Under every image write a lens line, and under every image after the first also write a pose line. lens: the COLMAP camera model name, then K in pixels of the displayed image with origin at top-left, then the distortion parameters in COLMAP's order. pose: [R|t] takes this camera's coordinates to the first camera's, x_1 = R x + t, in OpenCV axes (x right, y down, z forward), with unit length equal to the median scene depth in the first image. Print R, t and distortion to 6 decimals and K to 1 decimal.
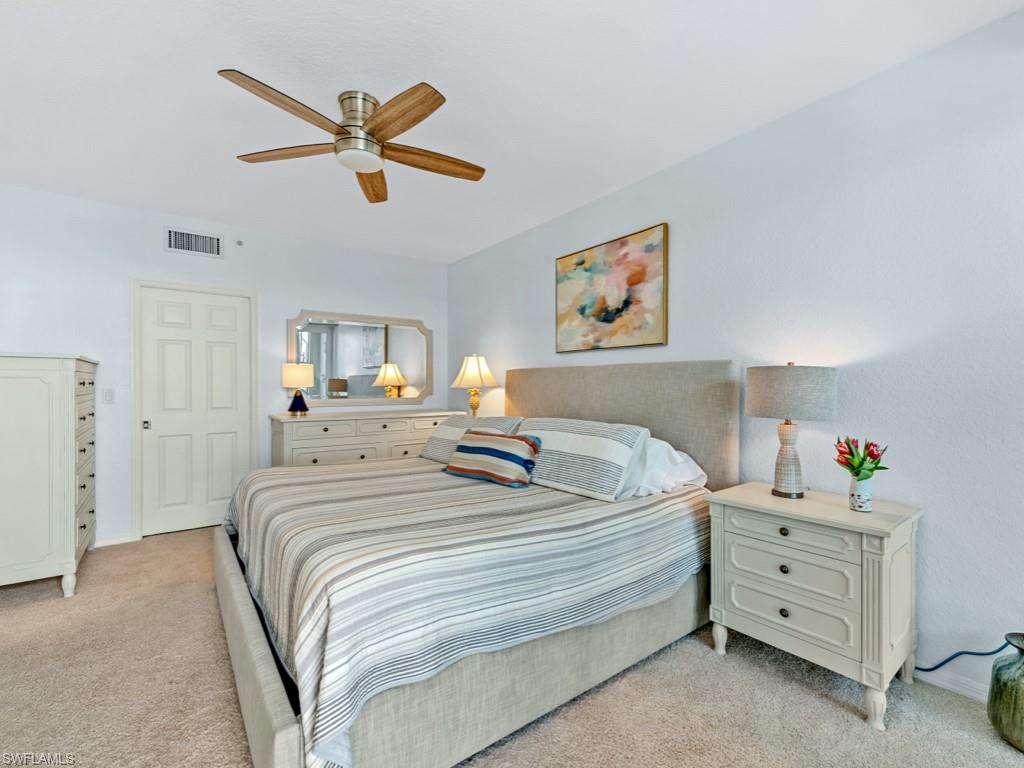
lens RADIAL K [[442.4, 0, 512.0], [0, 442.4, 384.0], [0, 0, 1]] dist [0.000860, 0.000019]
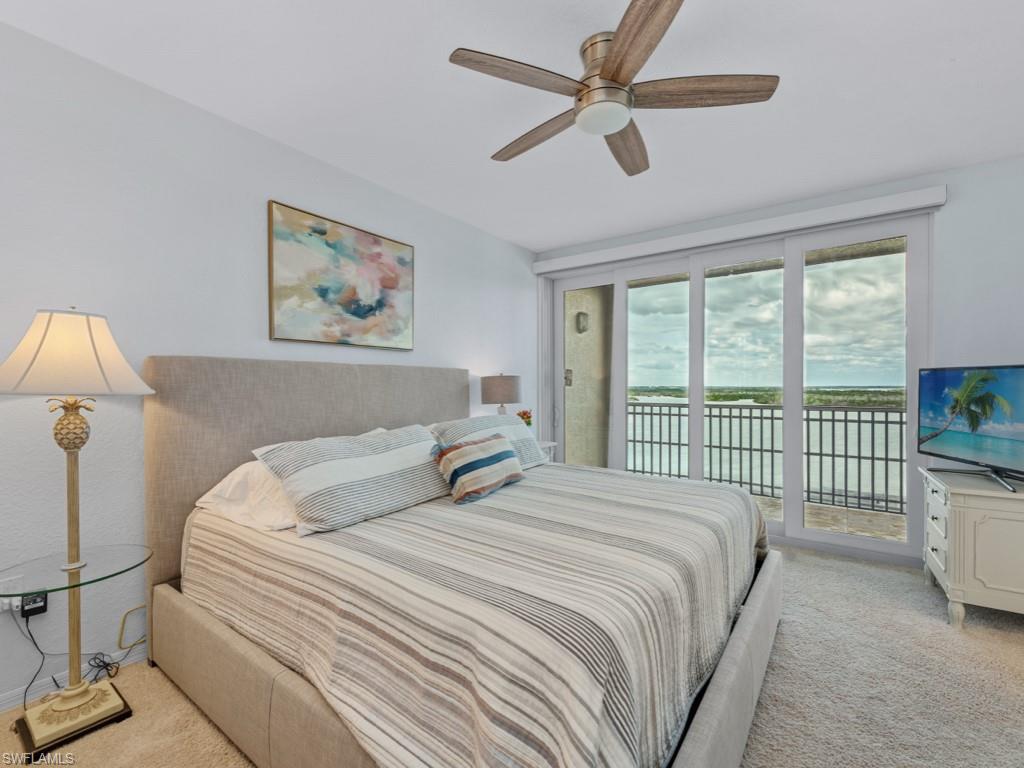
lens RADIAL K [[442.4, 0, 512.0], [0, 442.4, 384.0], [0, 0, 1]] dist [0.000860, 0.000019]
pose [[-0.289552, -0.006004, 0.957143, -0.747709], [-0.006723, 0.999968, 0.004239, -0.007036], [-0.957139, -0.005207, -0.289583, 0.956212]]
